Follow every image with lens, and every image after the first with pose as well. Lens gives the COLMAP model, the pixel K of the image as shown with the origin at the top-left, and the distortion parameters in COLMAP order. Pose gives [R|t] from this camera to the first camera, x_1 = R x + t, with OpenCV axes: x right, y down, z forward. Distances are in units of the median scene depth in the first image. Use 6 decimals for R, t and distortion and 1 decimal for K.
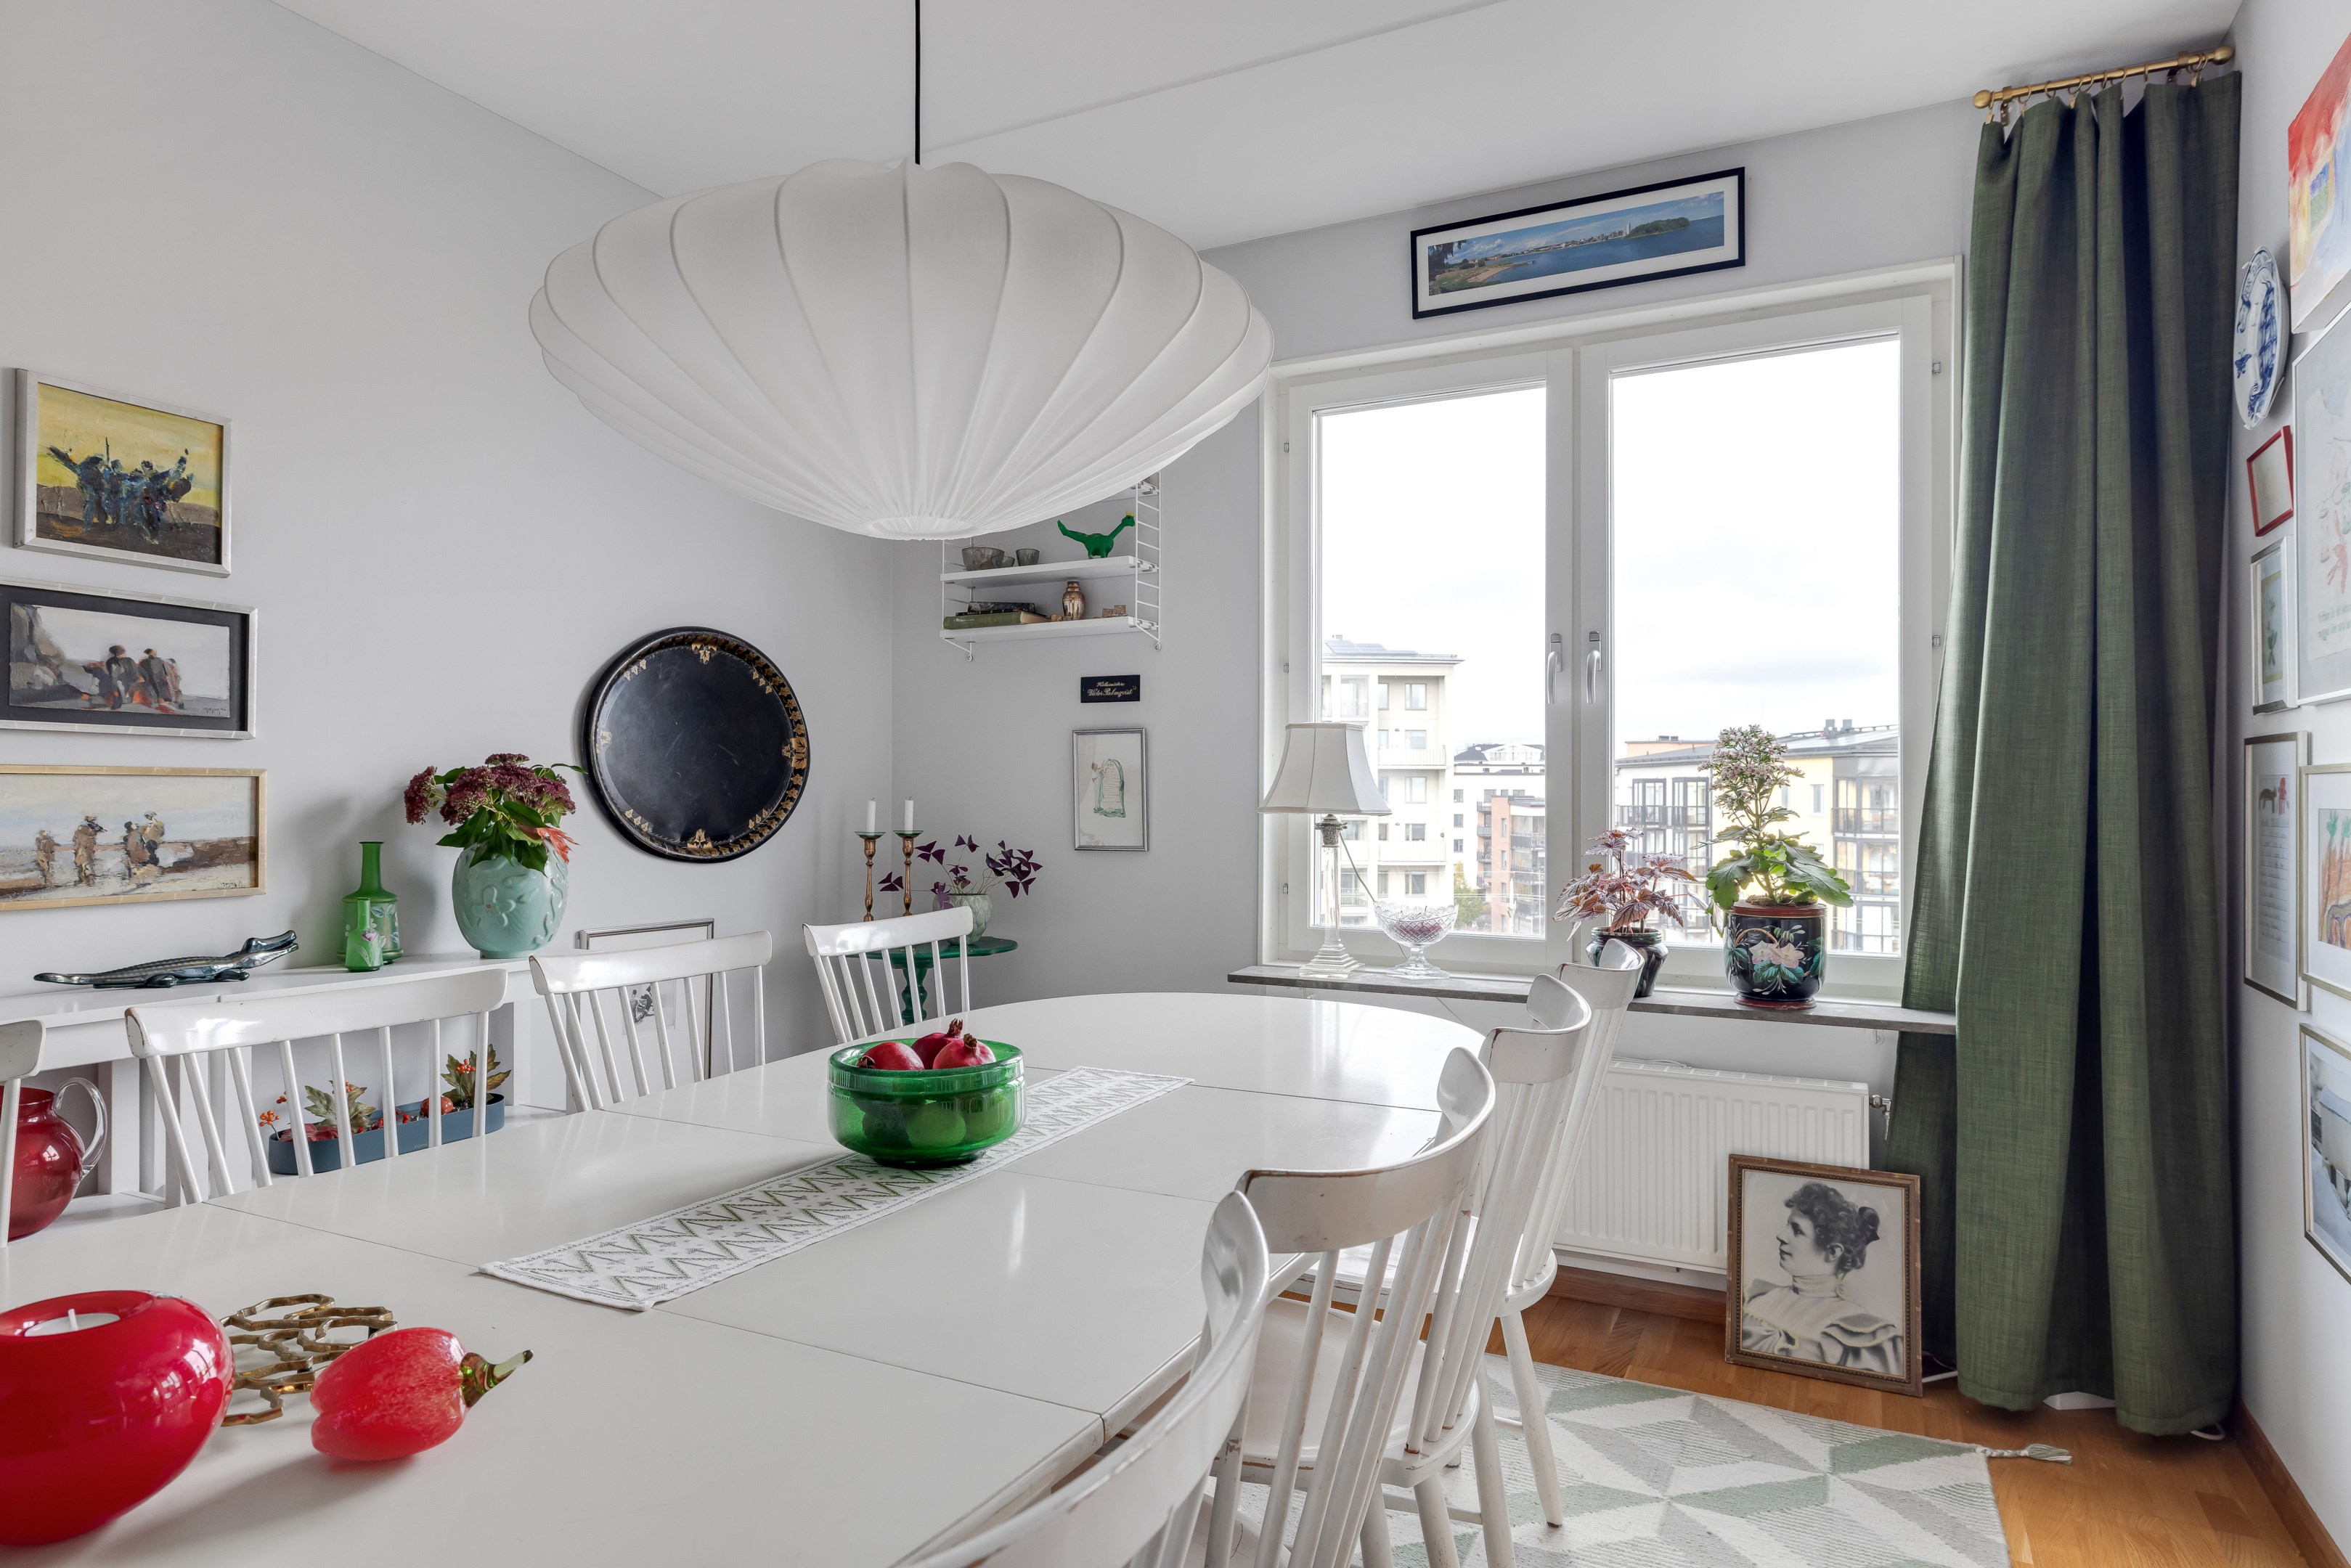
lens RADIAL K [[1344.3, 0, 1175.5], [0, 1344.3, 784.0], [0, 0, 1]] dist [0.000582, 0.000165]
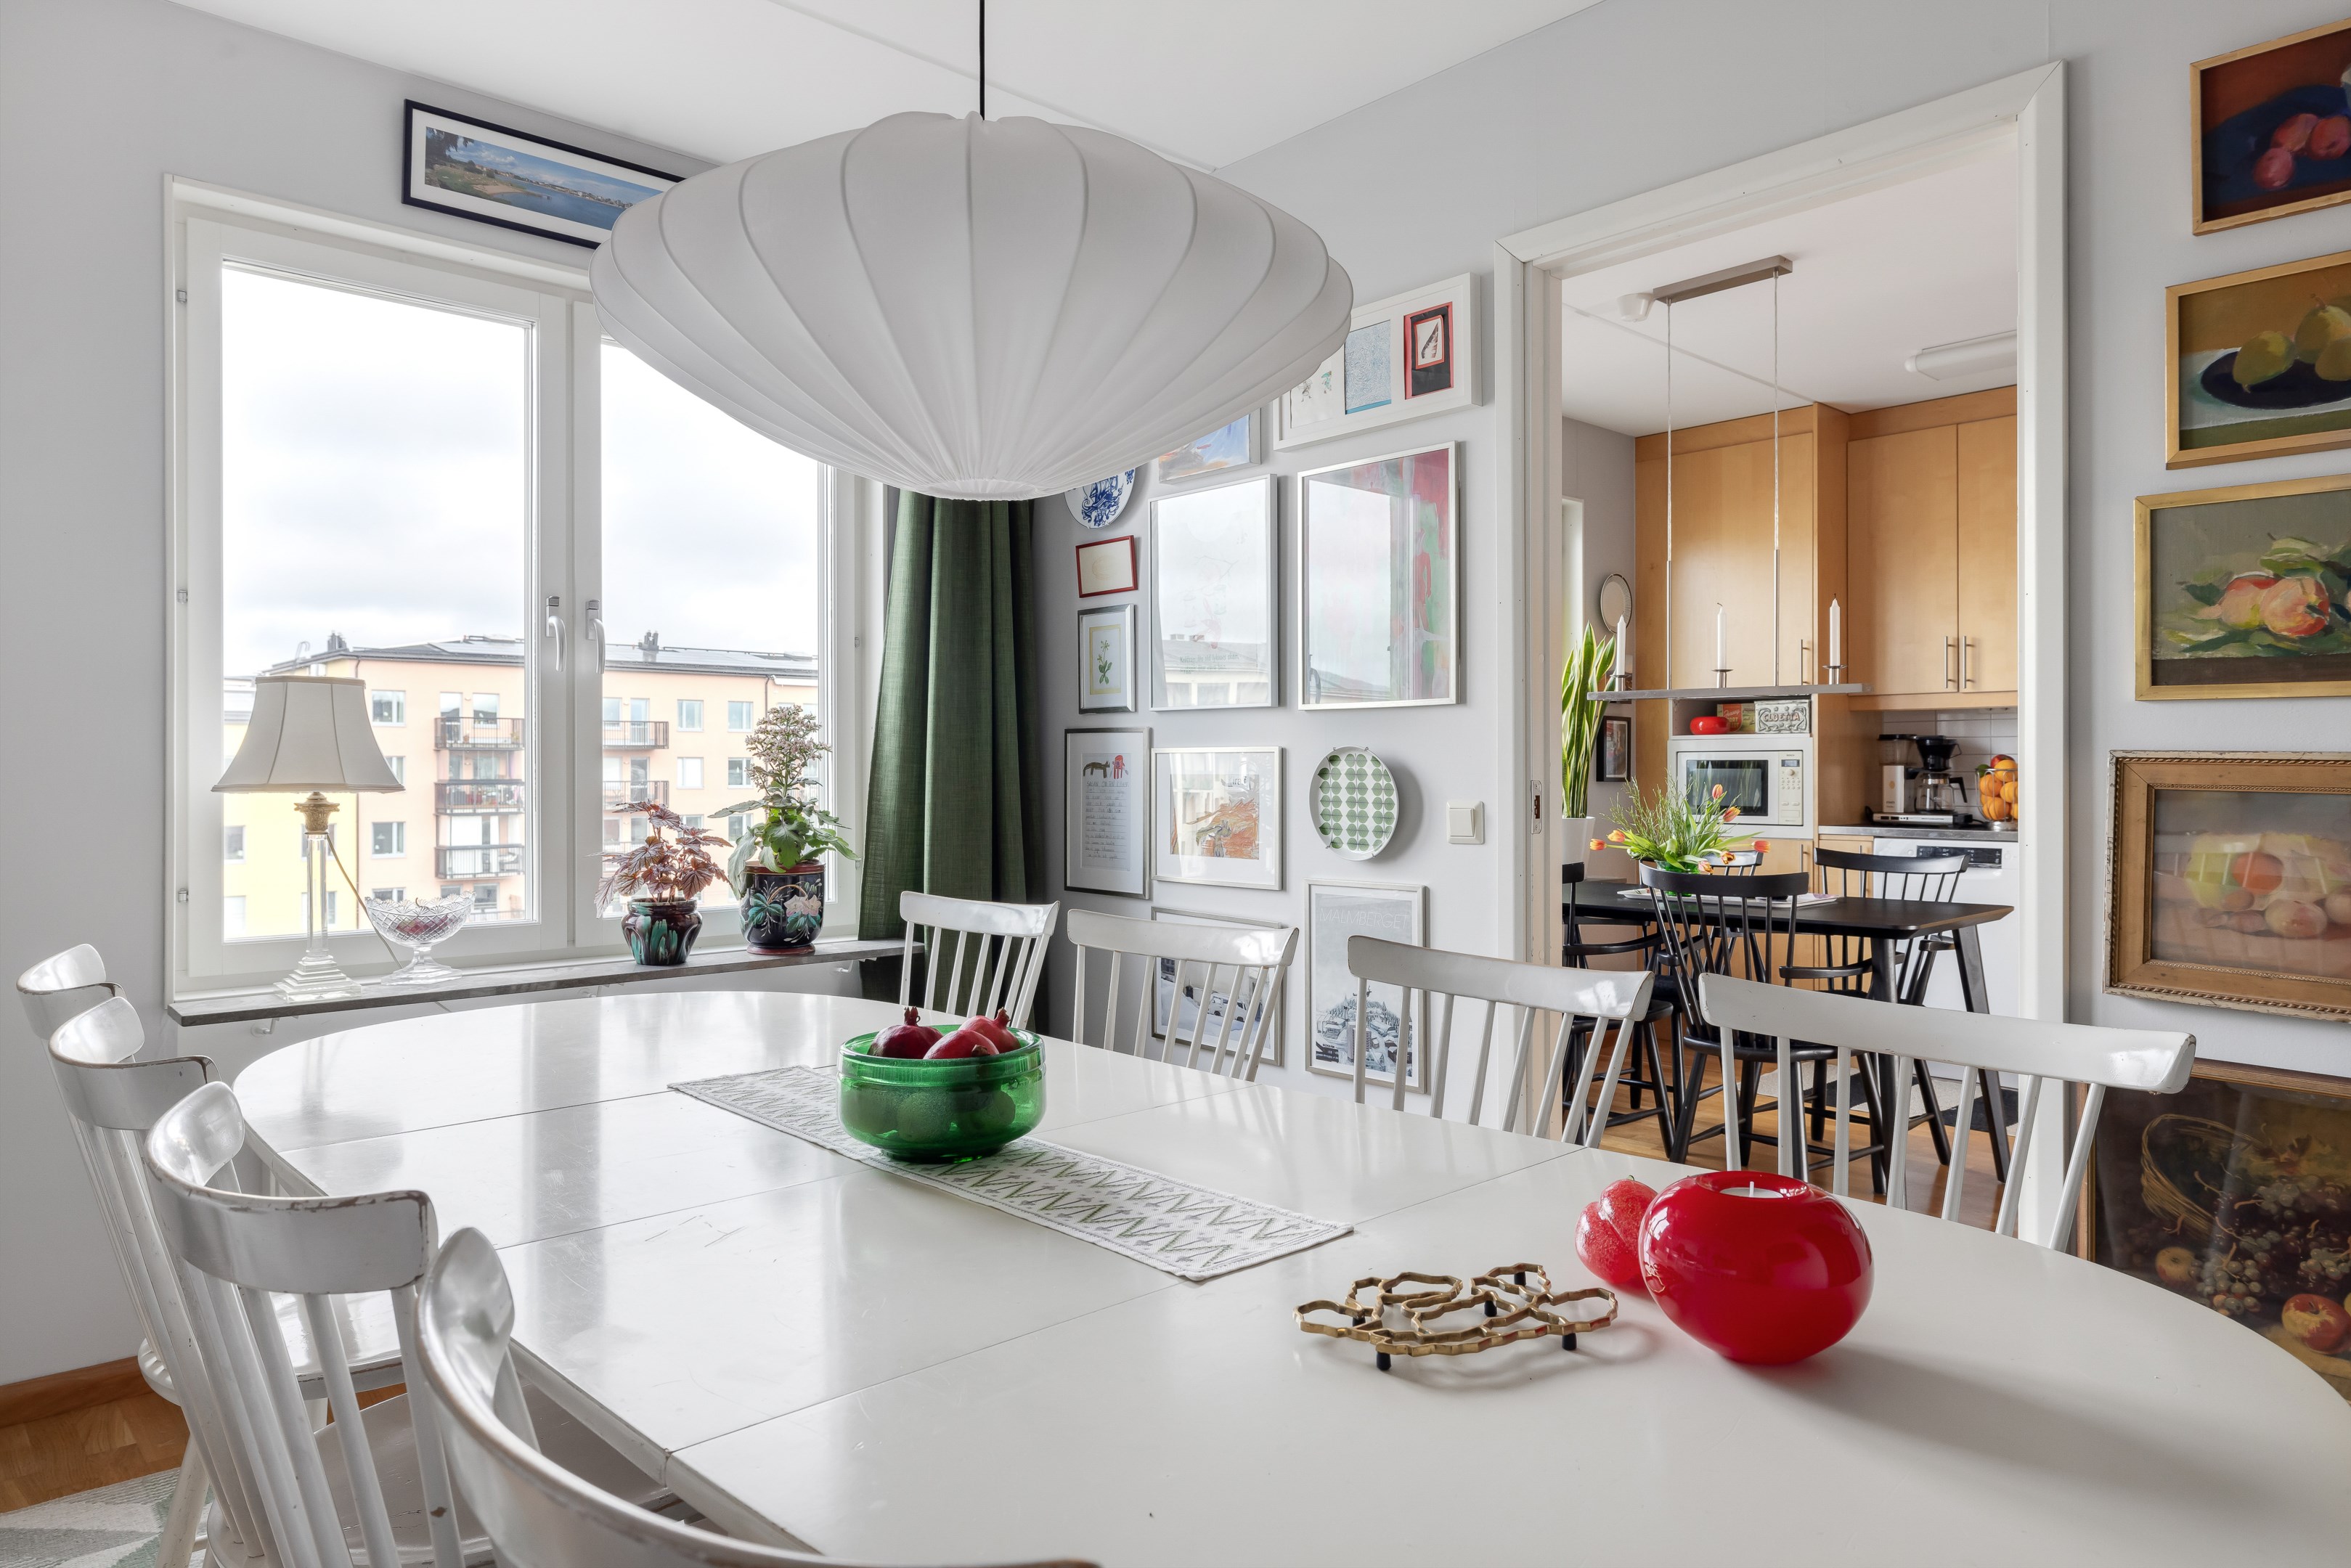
lens RADIAL K [[1442.0, 0, 1169.7], [0, 1442.0, 769.0], [0, 0, 1]] dist [-0.001693, 0.000182]
pose [[0.355020, -0.003109, 0.934853, -0.791080], [-0.006347, 0.999963, 0.005735, 0.000961], [-0.934837, -0.007970, 0.354988, 0.361552]]
